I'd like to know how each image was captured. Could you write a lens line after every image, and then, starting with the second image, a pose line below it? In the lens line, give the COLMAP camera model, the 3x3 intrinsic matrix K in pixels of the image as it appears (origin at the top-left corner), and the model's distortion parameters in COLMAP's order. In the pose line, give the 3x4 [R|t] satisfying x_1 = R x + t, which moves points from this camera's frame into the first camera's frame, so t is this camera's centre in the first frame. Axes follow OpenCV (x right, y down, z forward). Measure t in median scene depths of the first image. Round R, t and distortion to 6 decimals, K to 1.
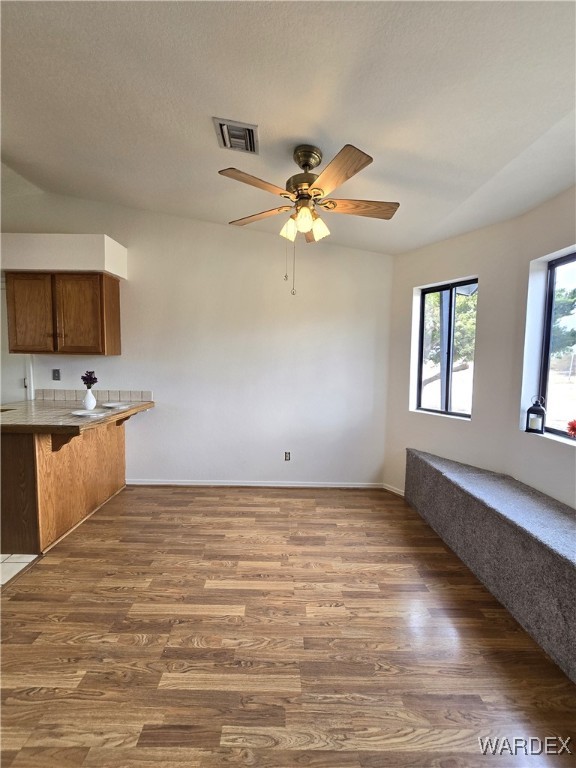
lens RADIAL K [[317.6, 0, 278.1], [0, 317.6, 379.4], [0, 0, 1]] dist [-0.003153, 0.001288]
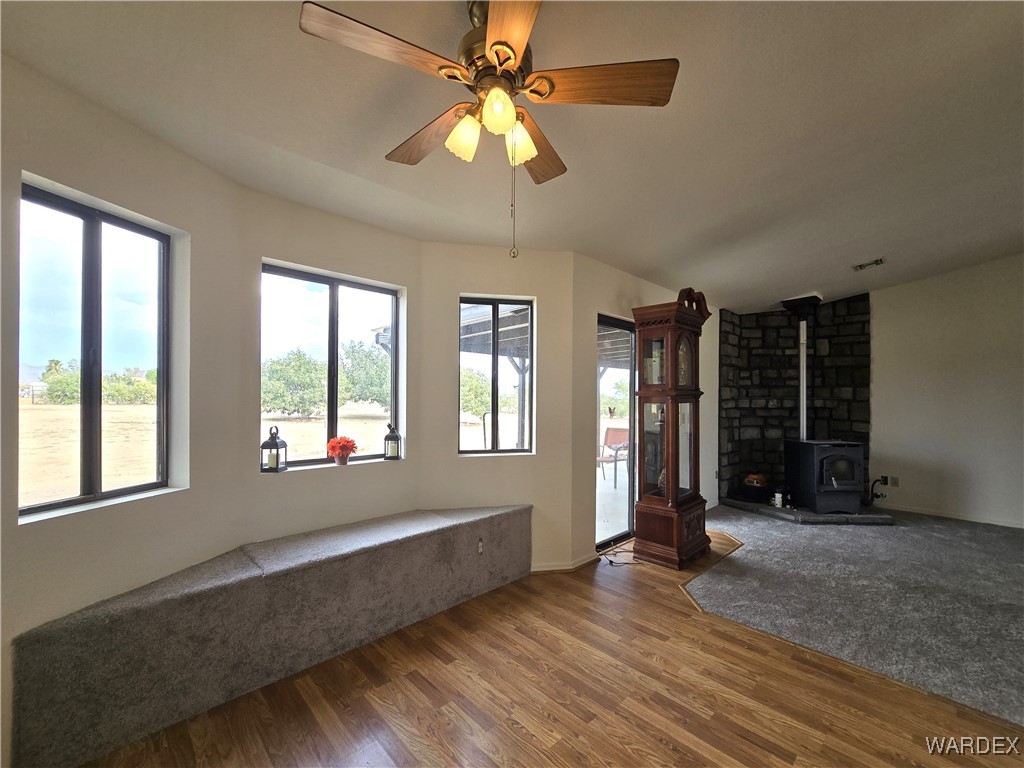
lens RADIAL K [[423.5, 0, 515.8], [0, 423.5, 390.9], [0, 0, 1]] dist [-0.003153, 0.001288]
pose [[-0.697826, -0.012307, 0.716162, -0.371734], [0.029460, 0.998513, 0.045864, -0.065173], [-0.715661, 0.053103, -0.696426, 1.222018]]
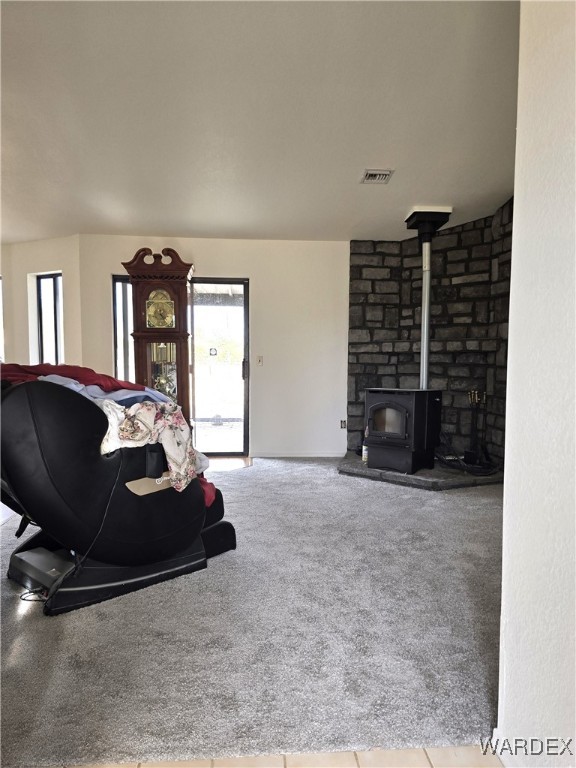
lens RADIAL K [[509.5, 0, 284.4], [0, 509.5, 389.6], [0, 0, 1]] dist [0.053559, -0.047201]
pose [[-0.077752, -0.083226, 0.993493, -1.942115], [0.061231, 0.994230, 0.088080, 0.100855], [-0.995091, 0.067681, -0.072208, -0.589293]]
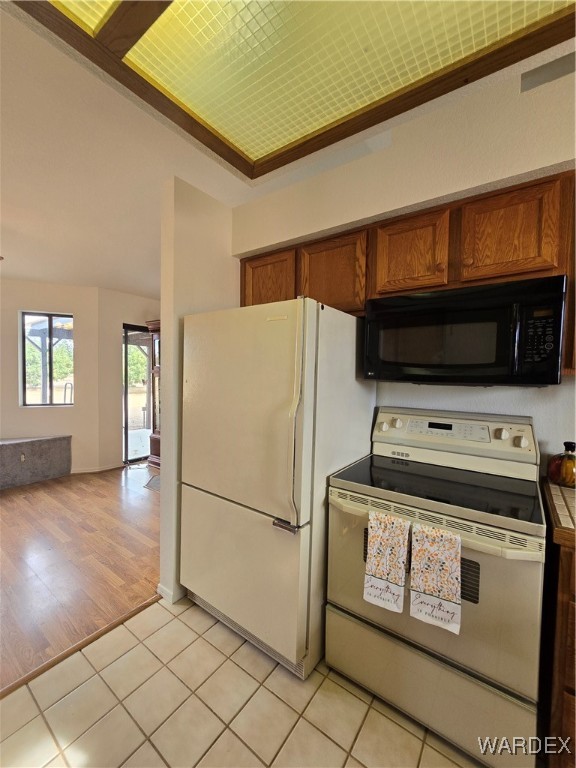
lens RADIAL K [[317.6, 0, 280.5], [0, 317.6, 387.2], [0, 0, 1]] dist [-0.003153, 0.001288]
pose [[-0.799835, -0.057472, 0.597462, -1.382238], [0.008871, 0.994165, 0.107508, -0.079143], [-0.600154, 0.091288, -0.794658, 0.938854]]
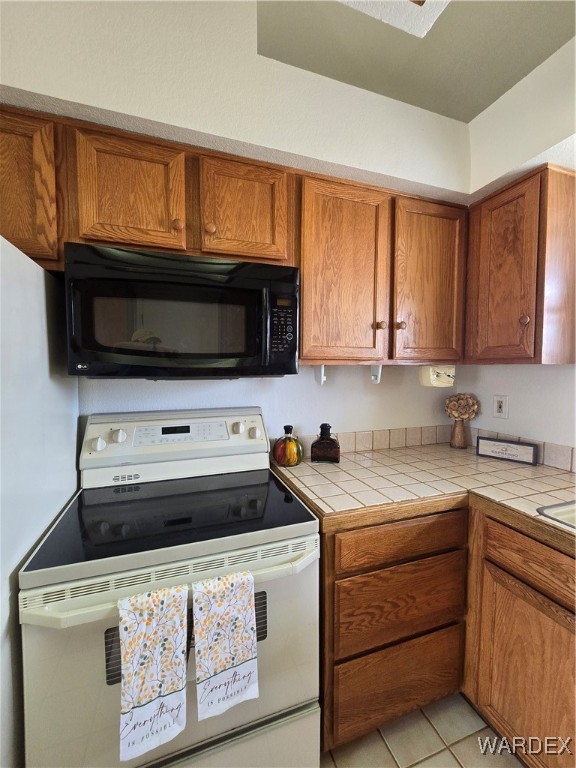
lens RADIAL K [[317.6, 0, 281.8], [0, 317.6, 383.9], [0, 0, 1]] dist [-0.003153, 0.001288]
pose [[-0.945489, -0.000441, -0.325653, -1.241305], [-0.038137, 0.993268, 0.109382, -0.065860], [0.323412, 0.115839, -0.939141, 0.757767]]
